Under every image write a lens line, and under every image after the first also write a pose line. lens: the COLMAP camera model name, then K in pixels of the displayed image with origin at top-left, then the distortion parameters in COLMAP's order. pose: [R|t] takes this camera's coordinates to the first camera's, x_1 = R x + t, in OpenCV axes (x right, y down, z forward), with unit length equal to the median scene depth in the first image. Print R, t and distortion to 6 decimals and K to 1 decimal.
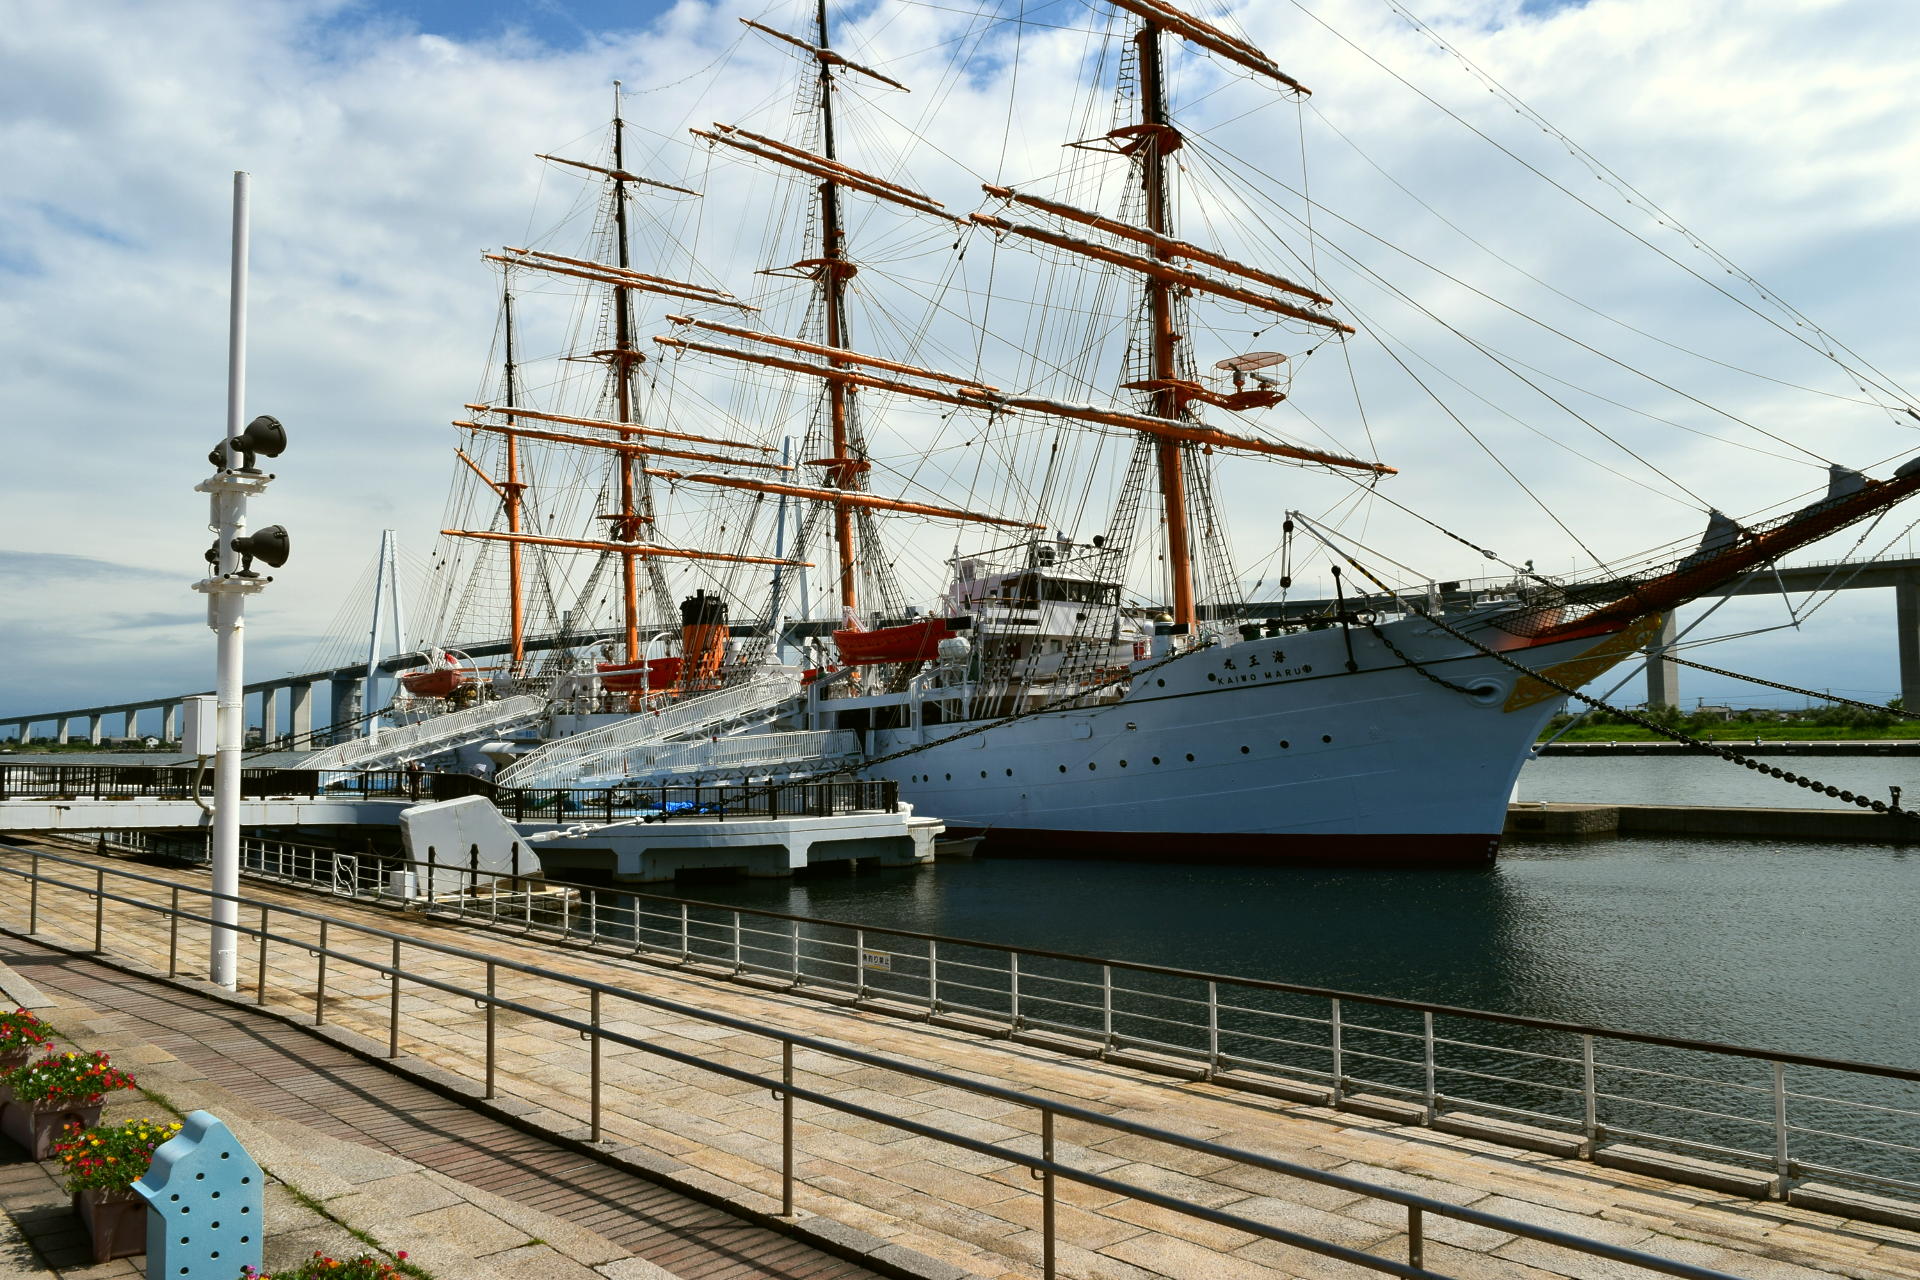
lens RADIAL K [[1484.1, 0, 963.0], [0, 1484.1, 640.8], [0, 0, 1]] dist [-0.020760, 0.010219]
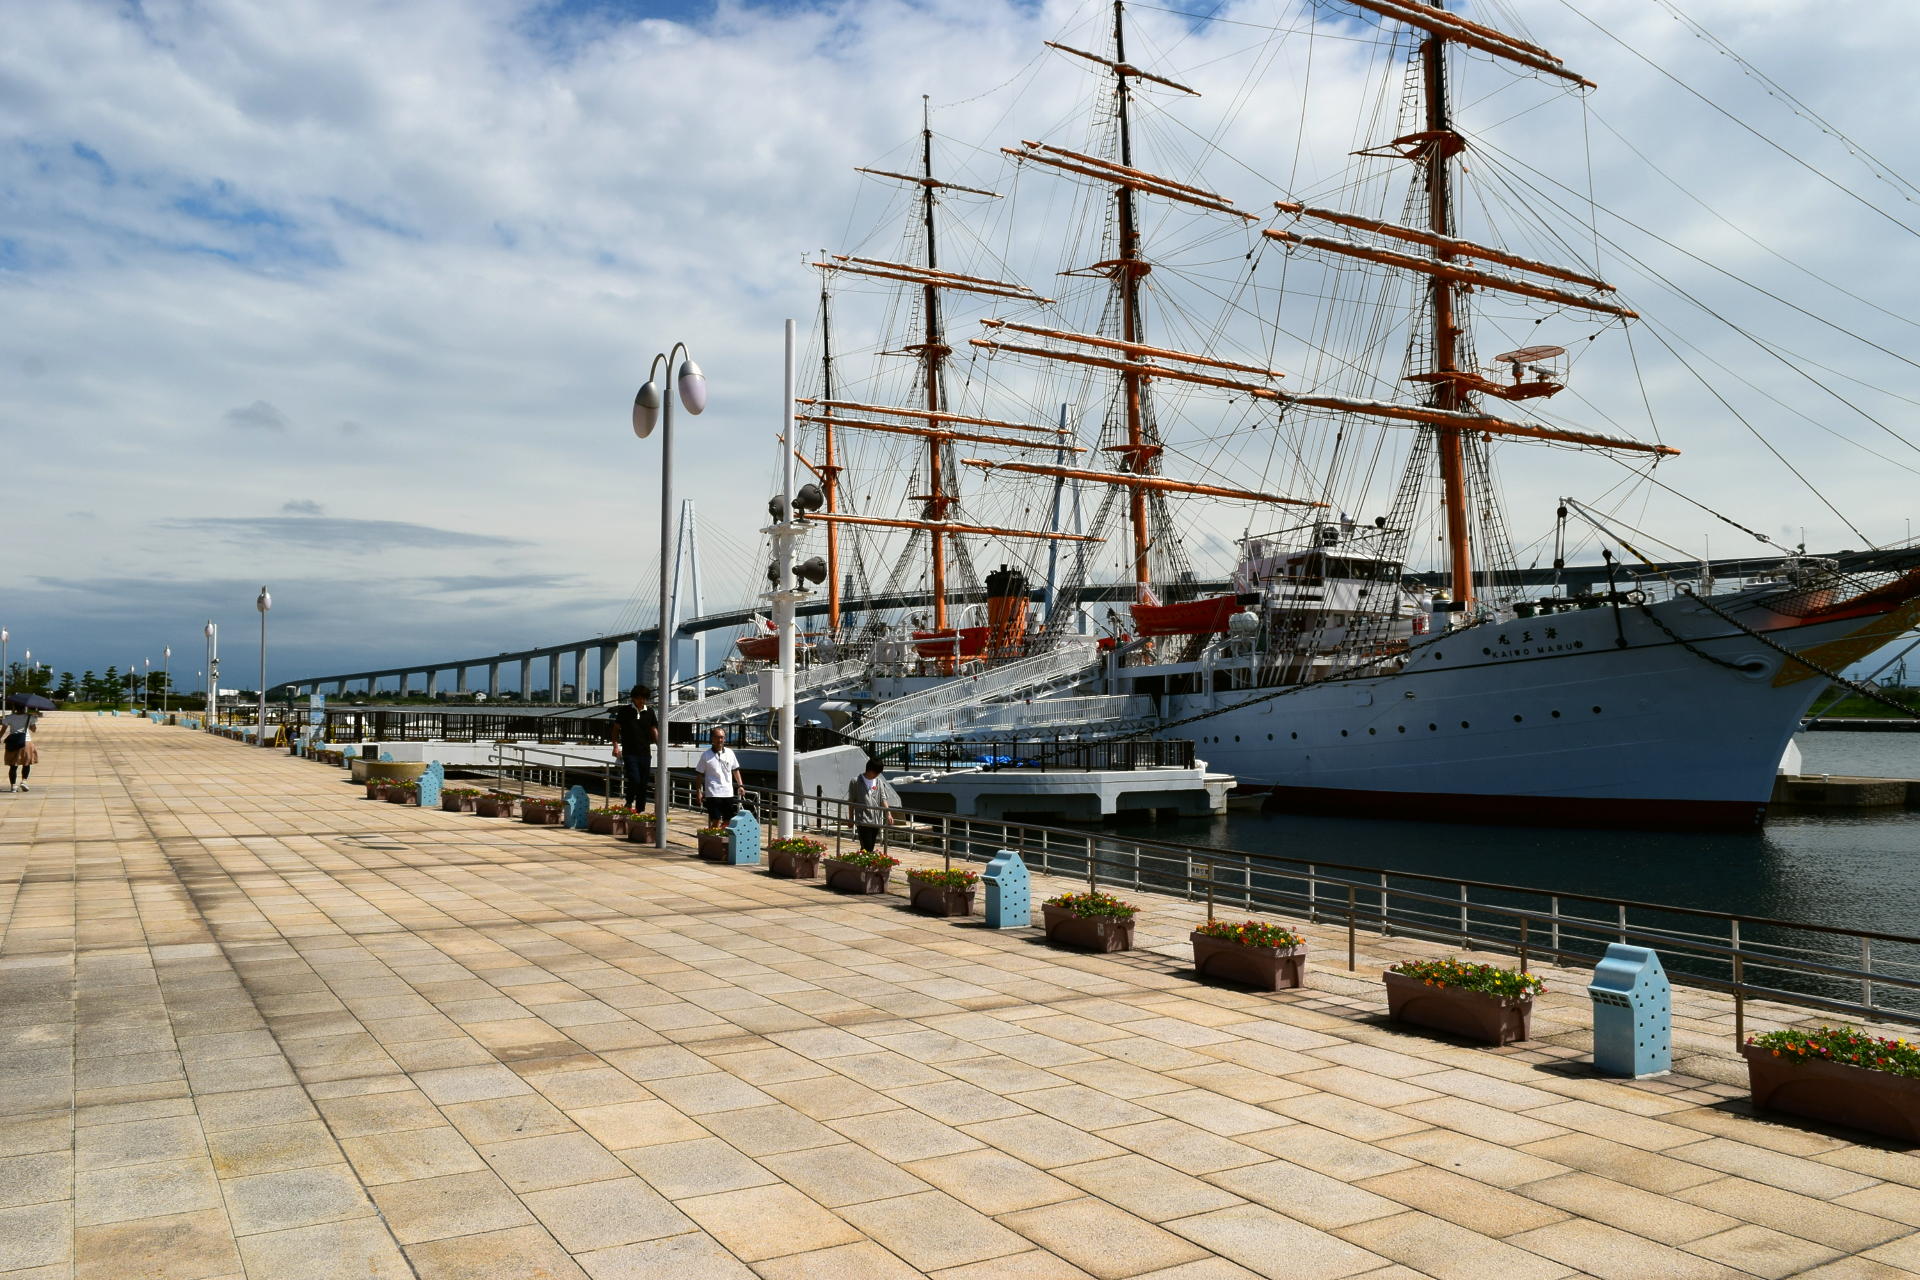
lens RADIAL K [[1480.0, 0, 963.6], [0, 1480.0, 640.0], [0, 0, 1]] dist [-0.017197, 0.001611]
pose [[0.983341, 0.007632, -0.181608, -0.010520], [-0.003341, 0.999708, 0.023920, -0.006874], [0.181737, -0.022914, 0.983080, -0.110310]]
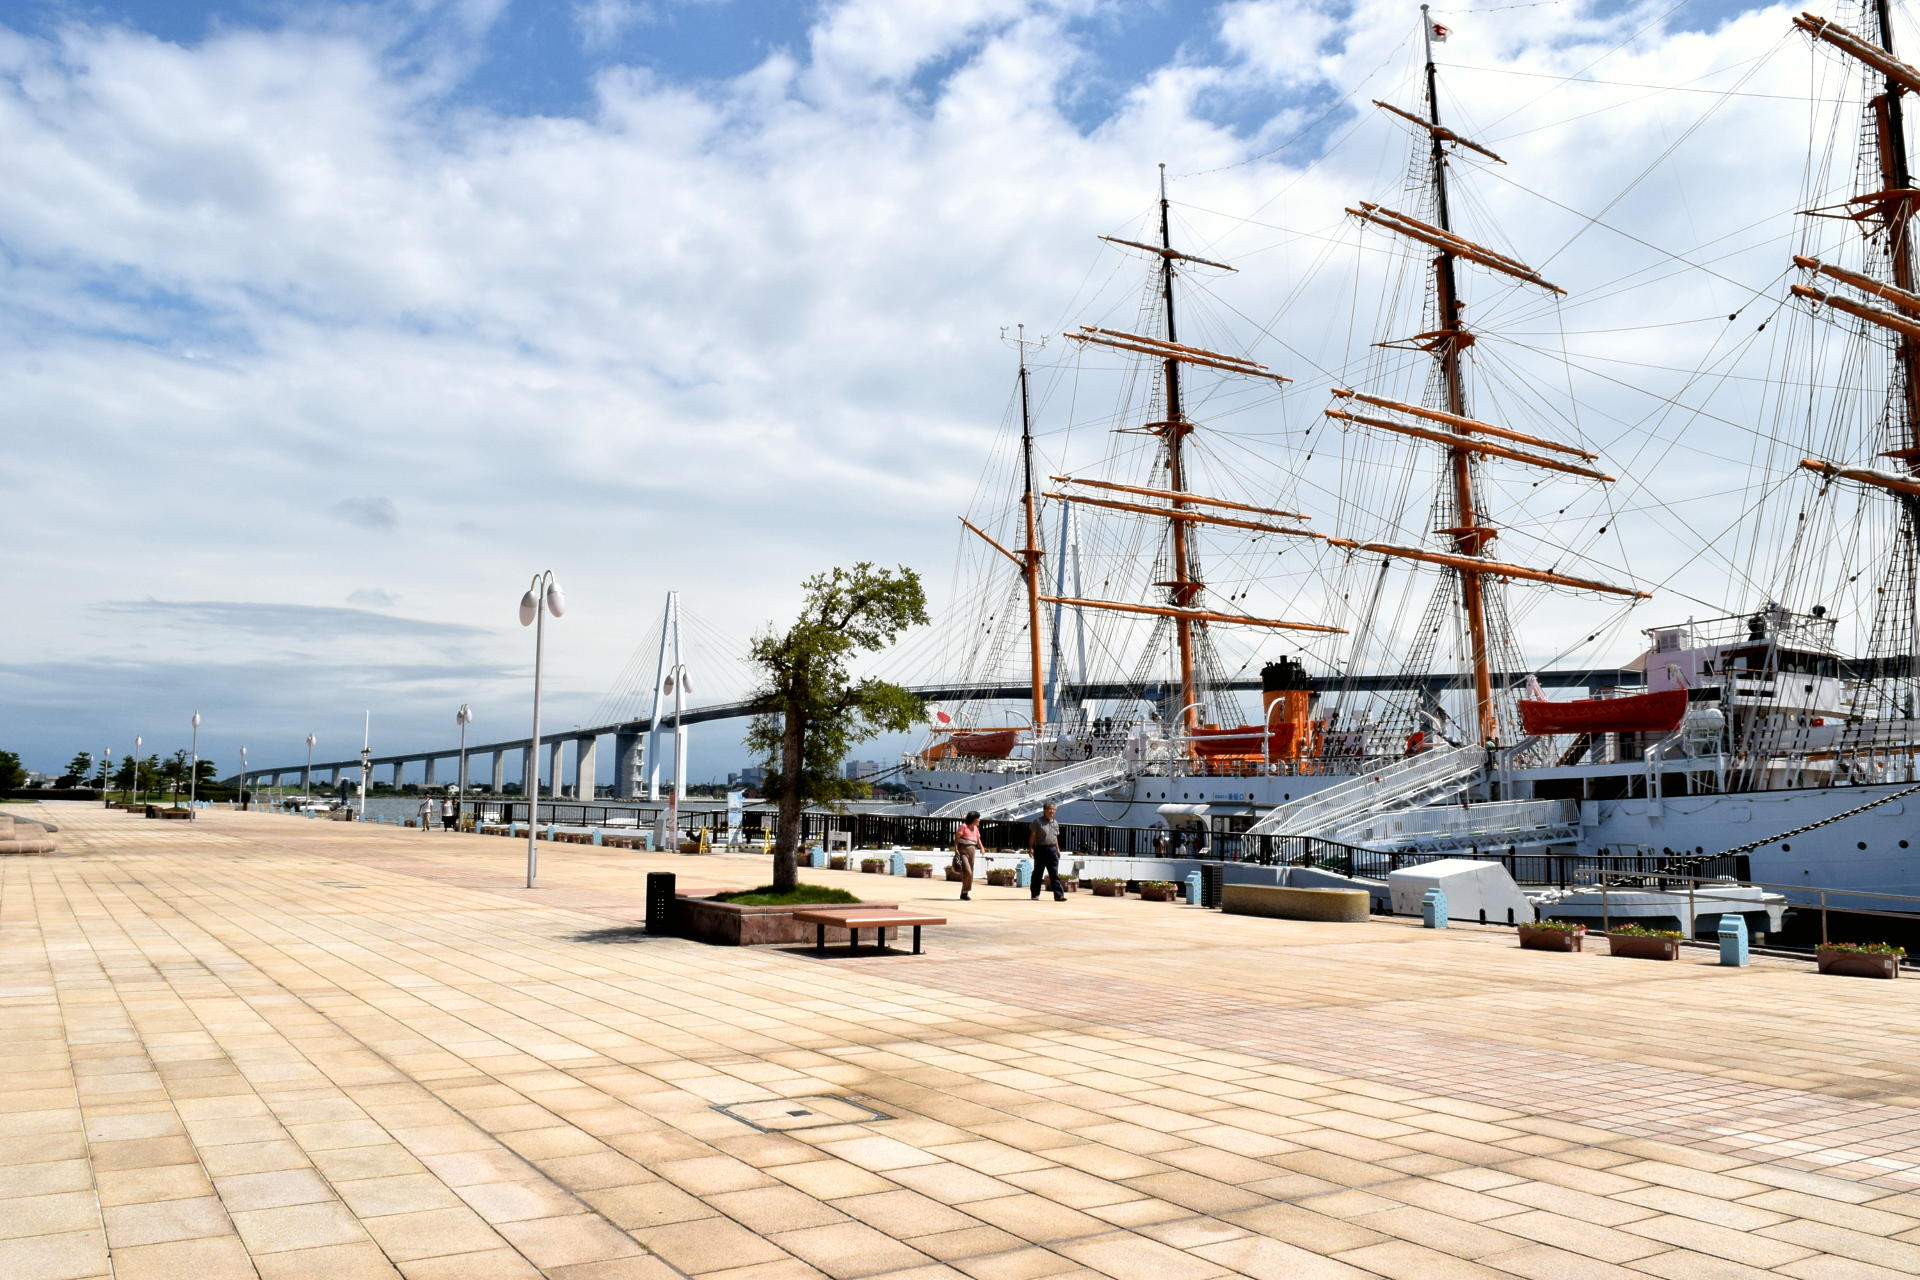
lens RADIAL K [[1483.0, 0, 963.3], [0, 1483.0, 640.7], [0, 0, 1]] dist [-0.020084, 0.008995]
pose [[0.987981, 0.008028, -0.154369, -0.329106], [-0.014538, 0.999050, -0.041088, 0.000038], [0.153892, 0.042838, 0.987159, -0.048011]]
